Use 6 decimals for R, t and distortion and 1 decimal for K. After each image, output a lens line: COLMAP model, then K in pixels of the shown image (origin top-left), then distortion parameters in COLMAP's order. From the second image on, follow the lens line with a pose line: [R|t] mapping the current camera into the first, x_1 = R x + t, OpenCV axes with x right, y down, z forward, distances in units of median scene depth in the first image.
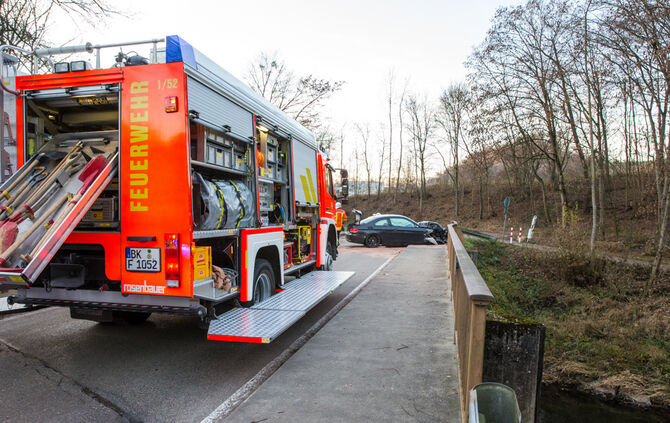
lens RADIAL K [[464.0, 0, 338.2], [0, 464.0, 212.1], [0, 0, 1]] dist [-0.104402, 0.061079]
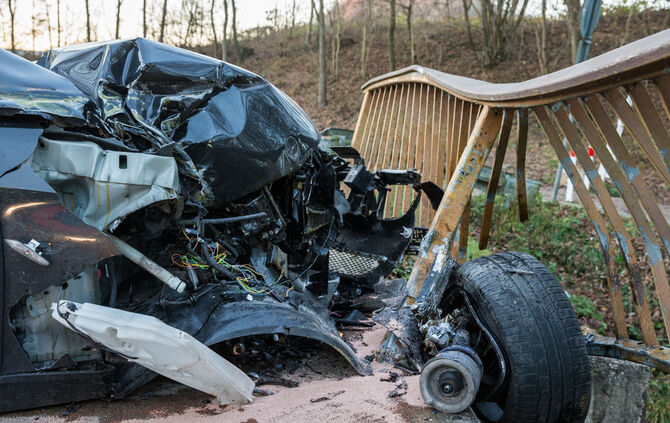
lens RADIAL K [[816.5, 0, 347.0], [0, 816.5, 218.1], [0, 0, 1]] dist [0.022743, 0.000000]
pose [[0.954018, -0.029322, 0.298313, 0.186609], [-0.009796, 0.991623, 0.128797, 0.030656], [-0.299591, -0.125797, 0.945738, 0.856424]]
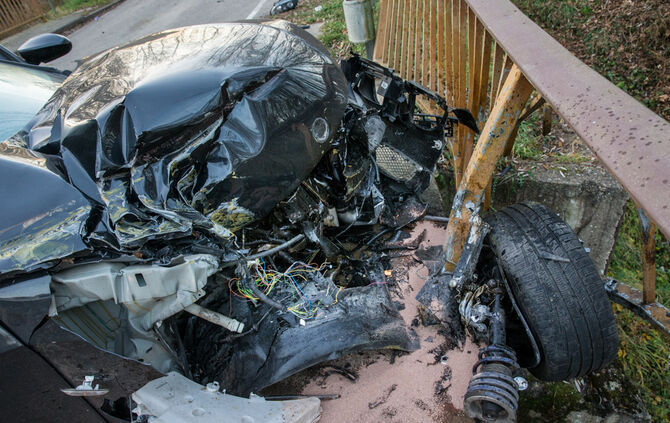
lens RADIAL K [[464.0, 0, 336.3], [0, 464.0, 230.3], [0, 0, 1]] dist [-0.104402, 0.061079]
pose [[0.958598, -0.273594, 0.078975, 0.210540], [0.174366, 0.783203, 0.596817, 0.003786], [-0.225139, -0.558336, 0.798482, 0.916546]]
